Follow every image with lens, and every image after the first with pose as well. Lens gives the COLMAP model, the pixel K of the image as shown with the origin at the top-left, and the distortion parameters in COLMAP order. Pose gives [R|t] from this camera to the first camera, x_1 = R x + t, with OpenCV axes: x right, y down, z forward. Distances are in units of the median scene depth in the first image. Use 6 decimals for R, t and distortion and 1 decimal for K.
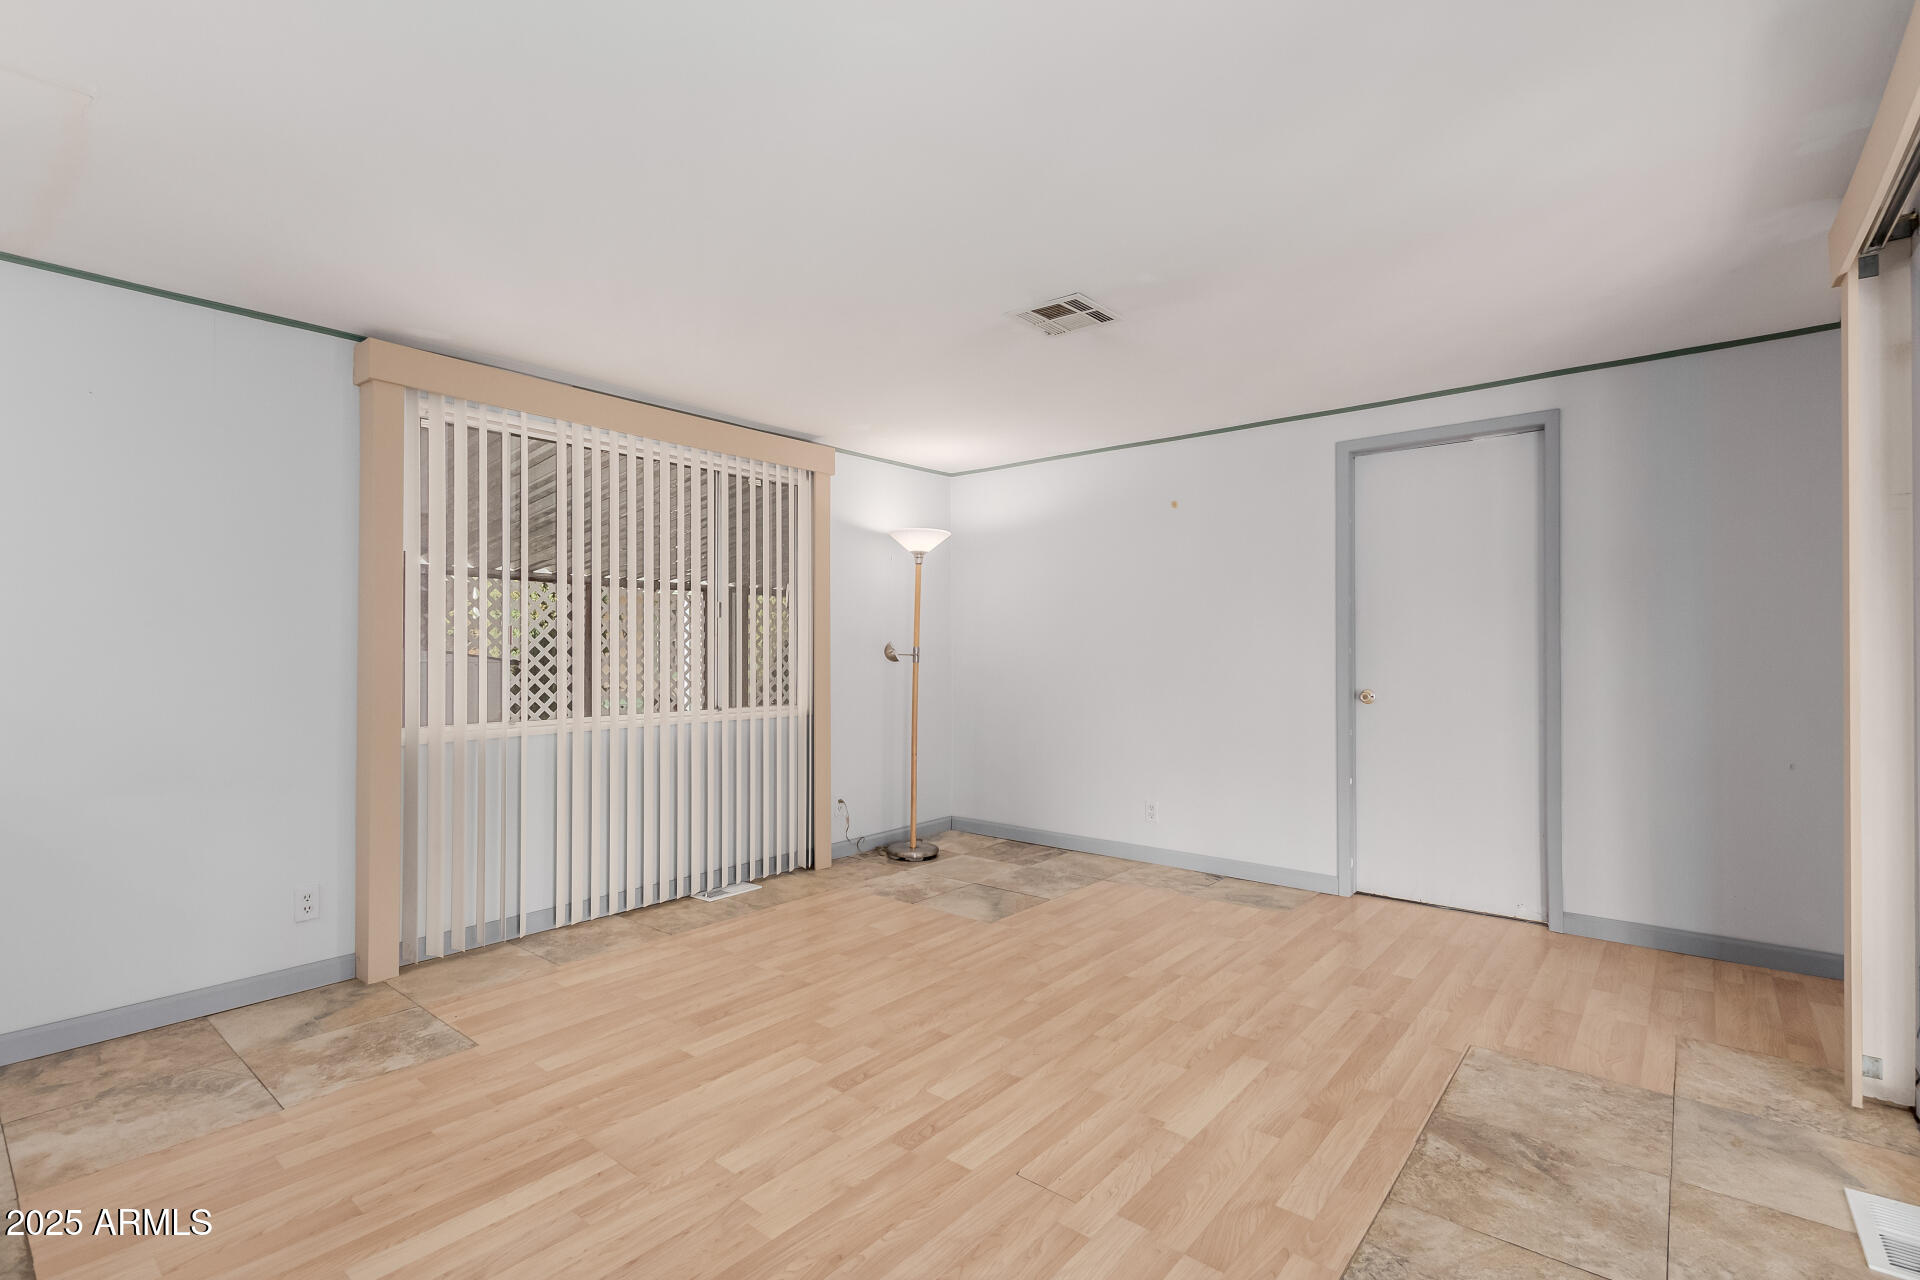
lens RADIAL K [[873.9, 0, 956.7], [0, 873.9, 647.9], [0, 0, 1]] dist [0.003611, -0.001937]
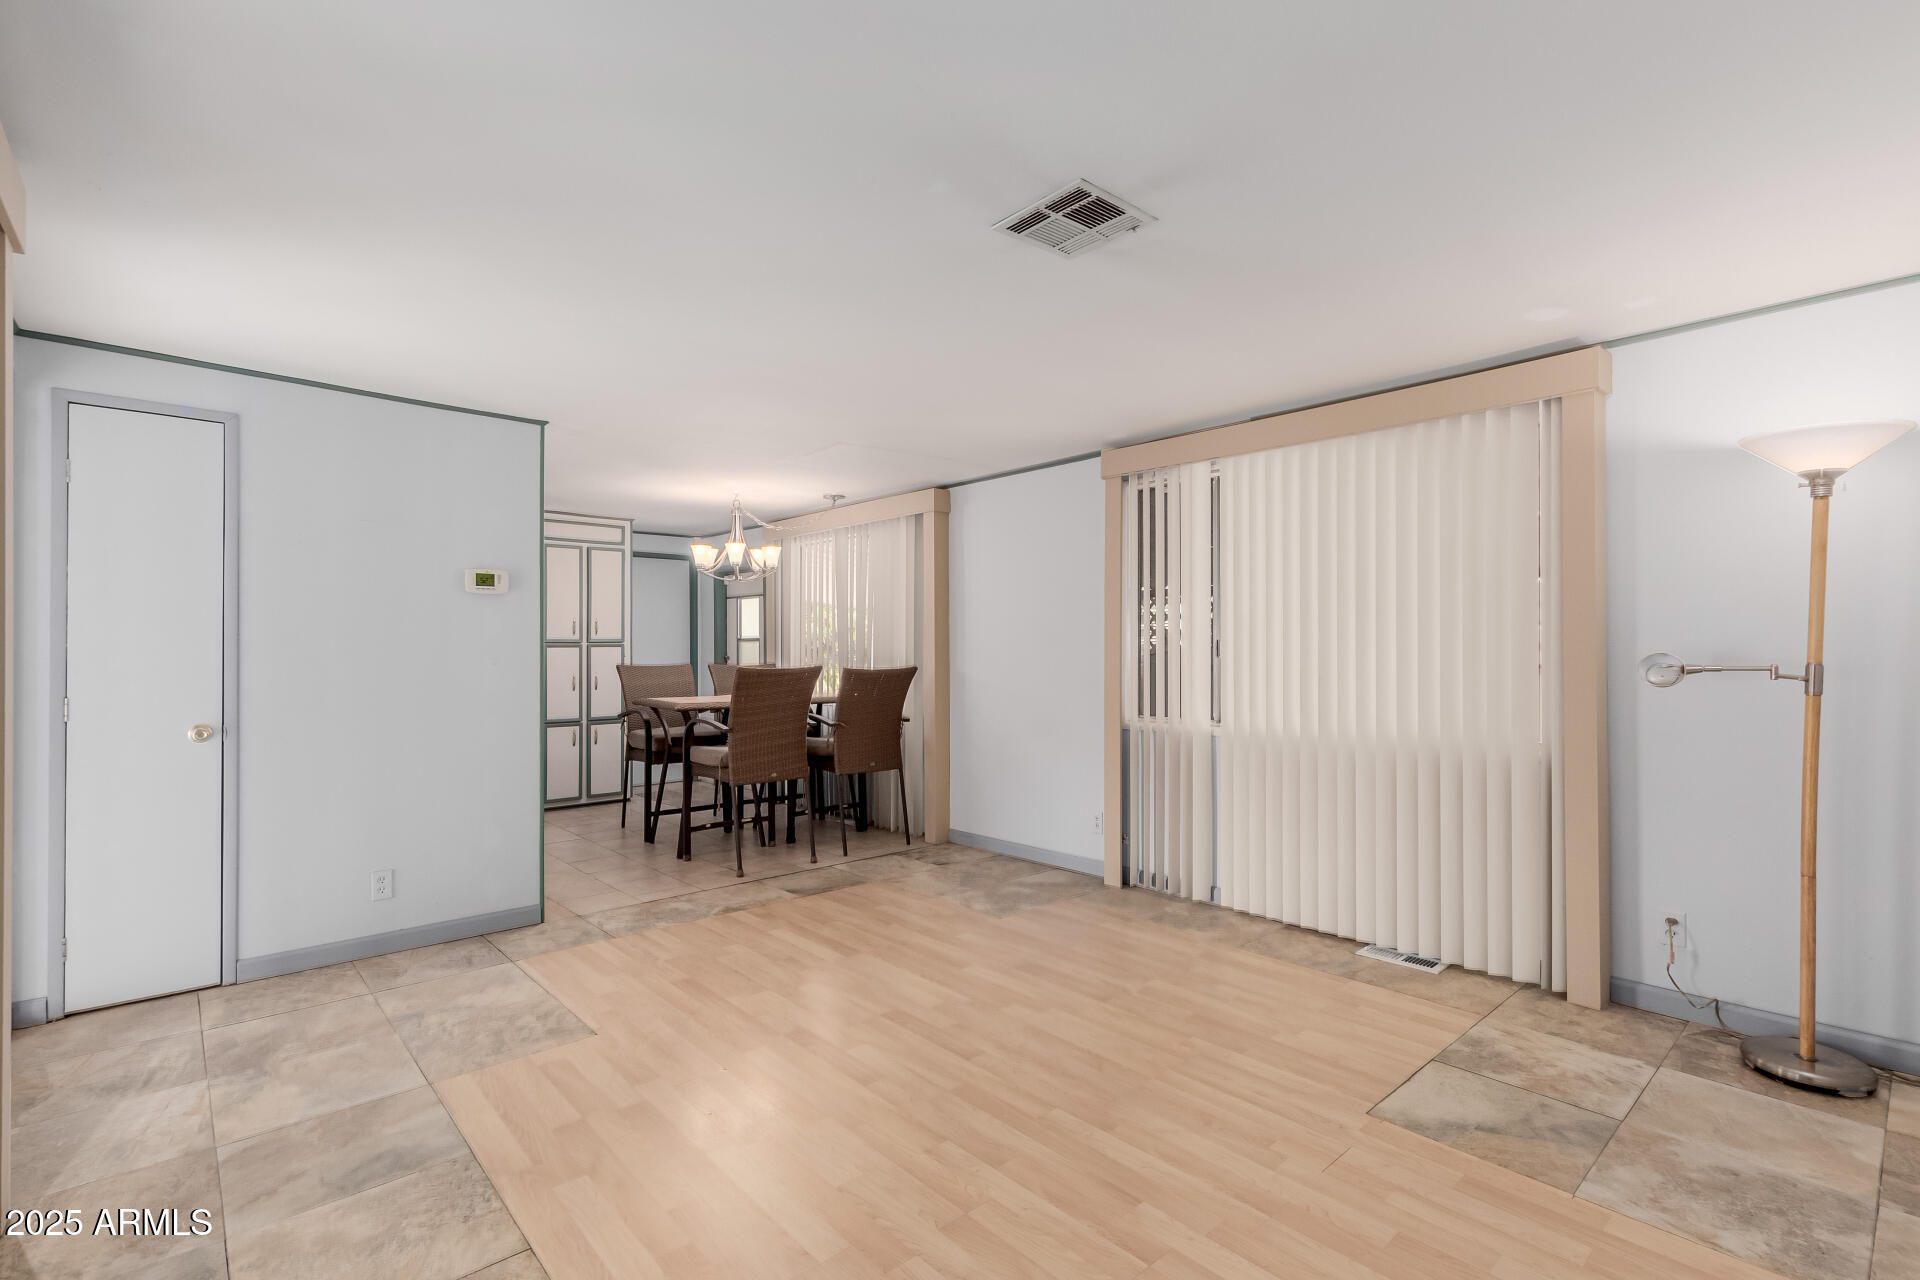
lens RADIAL K [[873.9, 0, 965.3], [0, 873.9, 639.9], [0, 0, 1]] dist [0.003611, -0.001937]
pose [[-0.136106, -0.010809, -0.990635, 0.861272], [0.003835, 0.999927, -0.011437, -0.017503], [0.990687, -0.005356, -0.136054, 0.998274]]
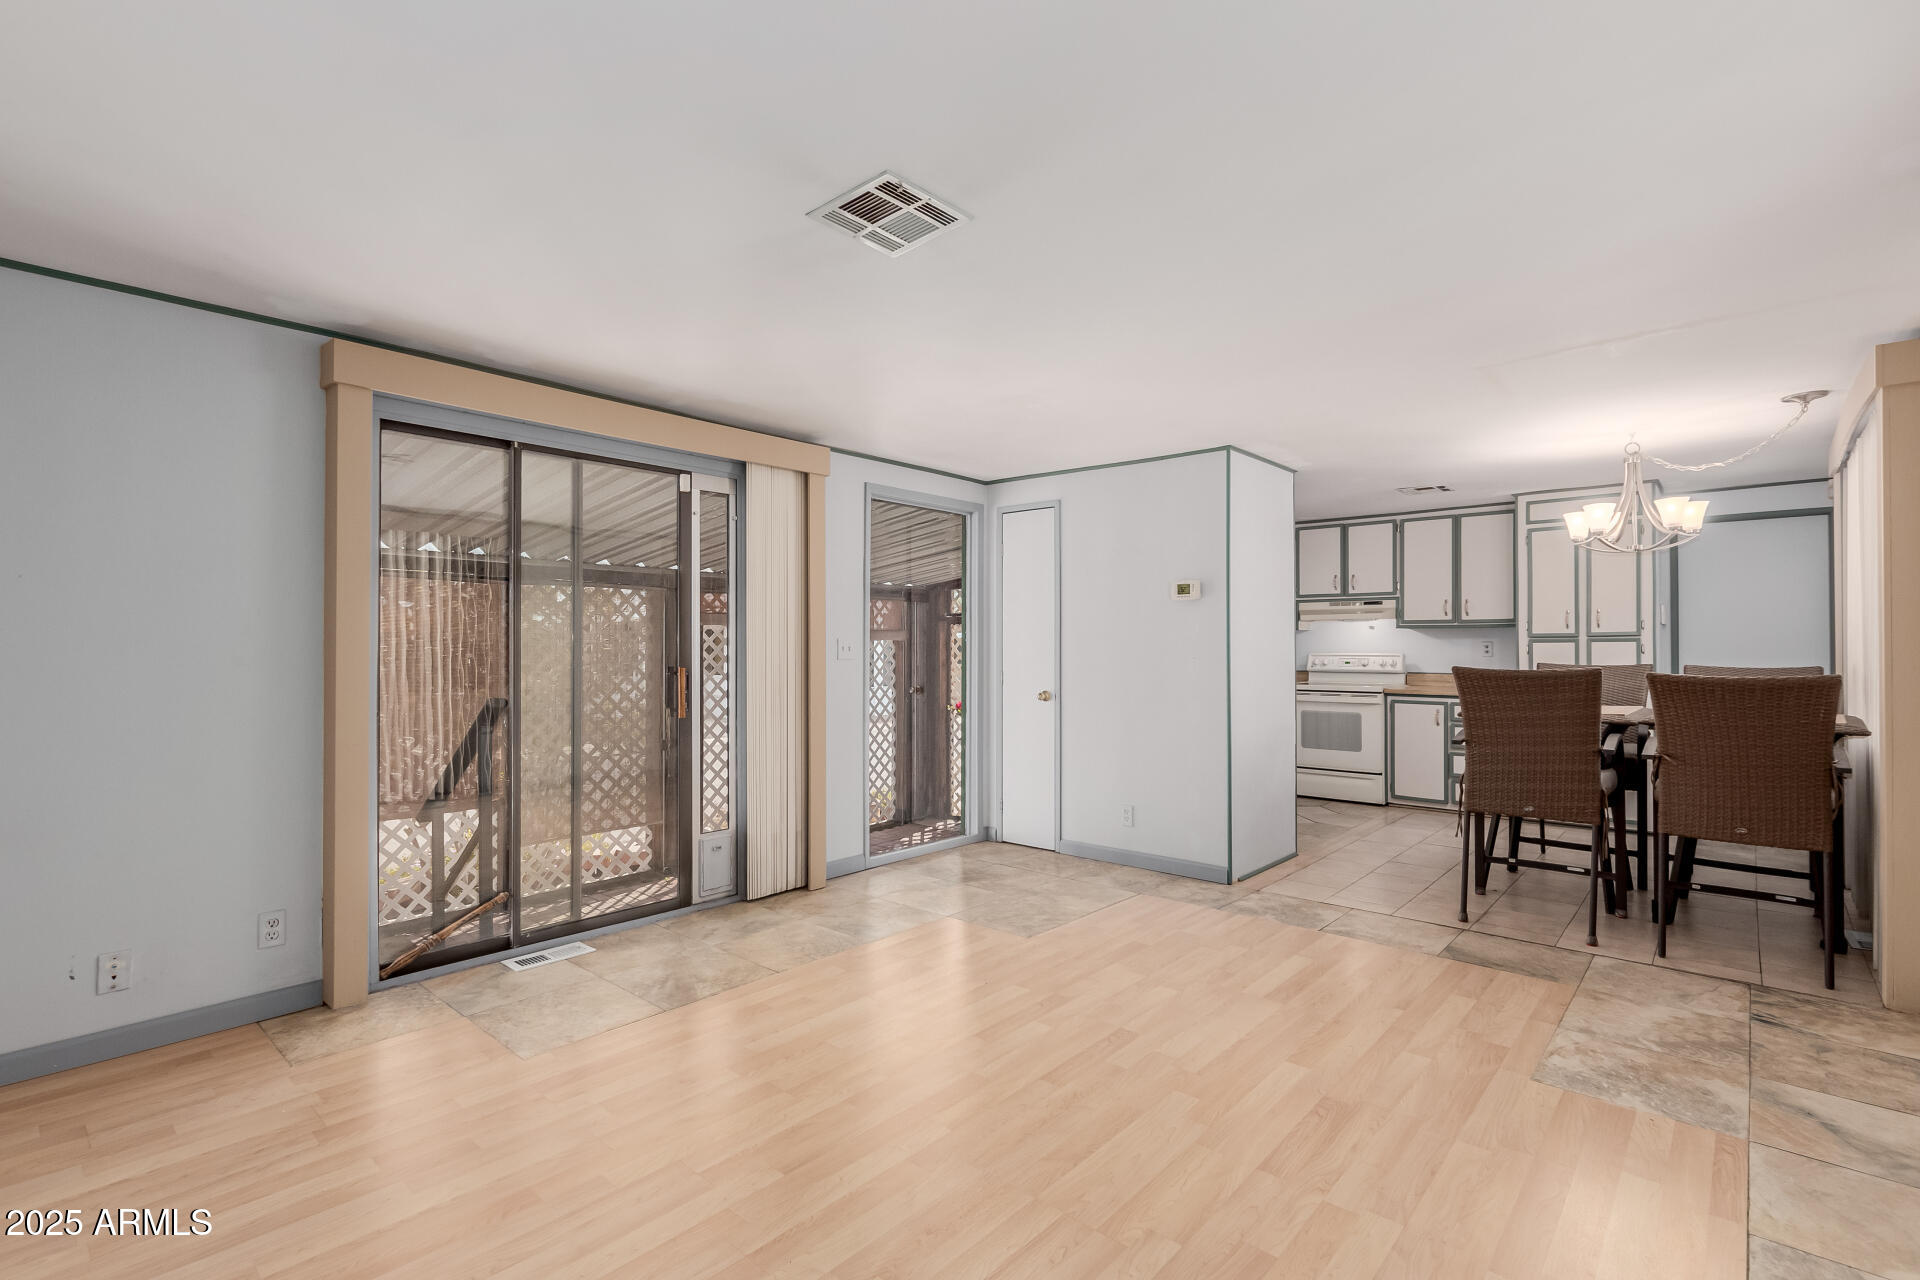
lens RADIAL K [[873.9, 0, 967.9], [0, 873.9, 646.8], [0, 0, 1]] dist [0.003611, -0.001937]
pose [[-0.999690, 0.001816, 0.024844, 0.040950], [0.001801, 0.999998, -0.000639, -0.019110], [-0.024845, -0.000594, -0.999691, 1.711645]]
